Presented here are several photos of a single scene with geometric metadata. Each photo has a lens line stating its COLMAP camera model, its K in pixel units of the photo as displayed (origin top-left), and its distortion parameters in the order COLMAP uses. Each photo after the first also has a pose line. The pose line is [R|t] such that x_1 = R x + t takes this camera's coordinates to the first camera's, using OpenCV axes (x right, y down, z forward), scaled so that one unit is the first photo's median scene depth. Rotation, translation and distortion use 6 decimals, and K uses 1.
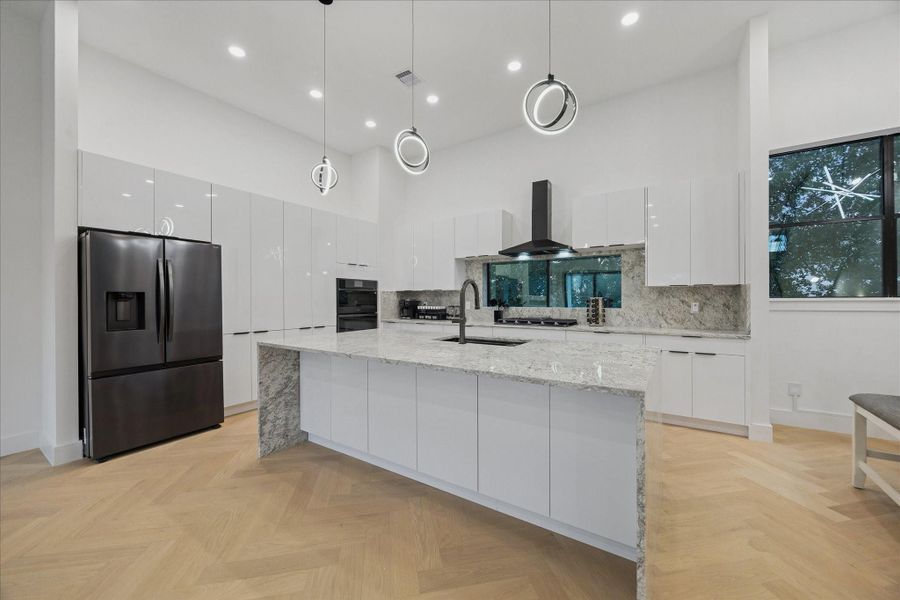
lens RADIAL K [[350.3, 0, 453.2], [0, 350.3, 296.9], [0, 0, 1]] dist [0.000350, 0.001135]
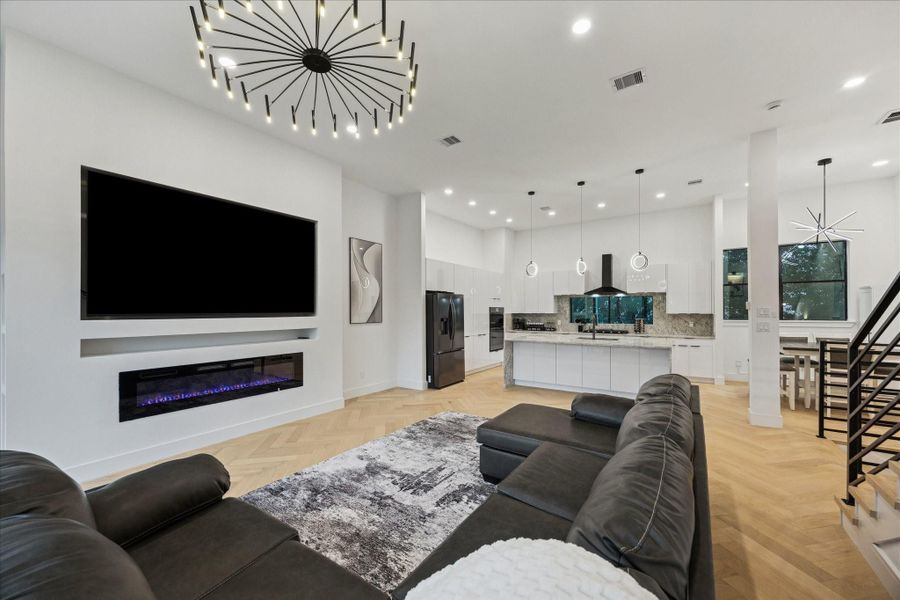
lens RADIAL K [[350.3, 0, 455.0], [0, 350.3, 311.8], [0, 0, 1]] dist [0.000350, 0.001135]
pose [[0.999902, -0.000081, -0.014012, -0.484931], [0.000167, 0.999981, 0.006117, -0.041354], [0.014011, -0.006119, 0.999883, -0.782318]]
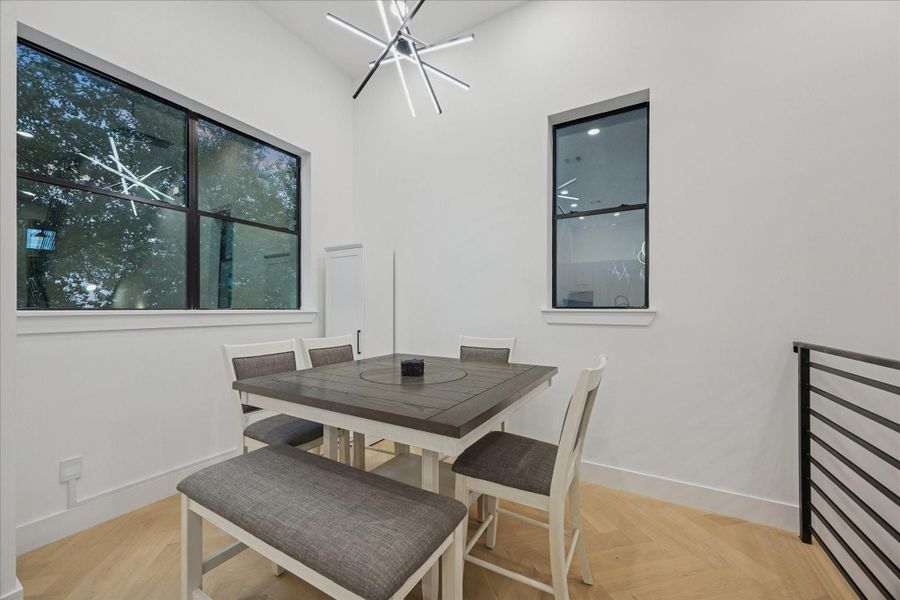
lens RADIAL K [[350.3, 0, 443.7], [0, 350.3, 308.0], [0, 0, 1]] dist [0.000350, 0.001135]
pose [[-0.029101, 0.007821, 0.999546, 0.263708], [-0.006730, 0.999945, -0.008020, 0.000063], [-0.999554, -0.006960, -0.029047, 0.283918]]
